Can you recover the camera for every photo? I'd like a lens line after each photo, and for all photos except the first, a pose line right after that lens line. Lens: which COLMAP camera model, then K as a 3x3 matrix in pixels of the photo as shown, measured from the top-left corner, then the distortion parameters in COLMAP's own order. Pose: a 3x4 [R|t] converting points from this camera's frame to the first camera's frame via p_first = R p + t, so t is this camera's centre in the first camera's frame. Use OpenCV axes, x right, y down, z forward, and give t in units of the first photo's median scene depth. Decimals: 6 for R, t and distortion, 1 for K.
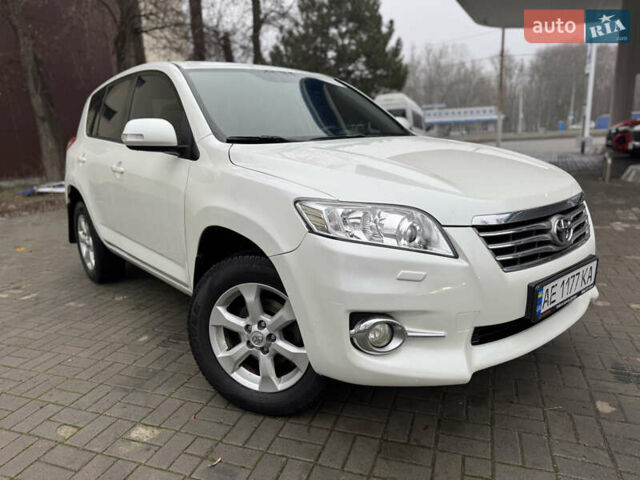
lens RADIAL K [[452.8, 0, 320.1], [0, 452.8, 240.0], [0, 0, 1]] dist [0.013793, -0.015659]
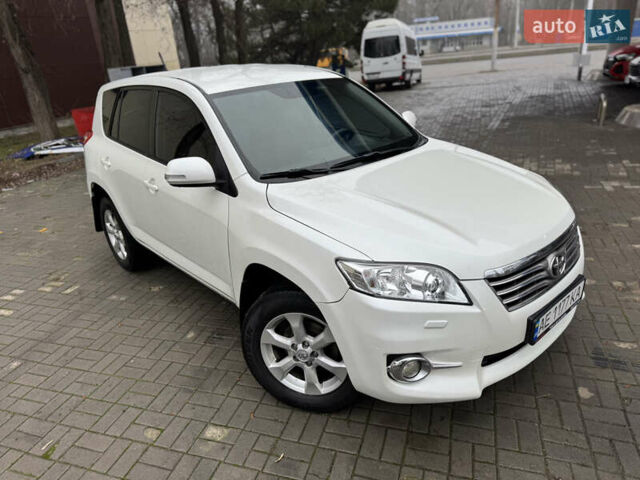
lens RADIAL K [[452.8, 0, 320.8], [0, 452.8, 239.2], [0, 0, 1]] dist [0.013793, -0.015659]
pose [[0.998839, -0.046495, 0.012603, -0.087785], [0.043864, 0.985969, 0.161062, -0.269995], [-0.019915, -0.160323, 0.986864, -0.139469]]
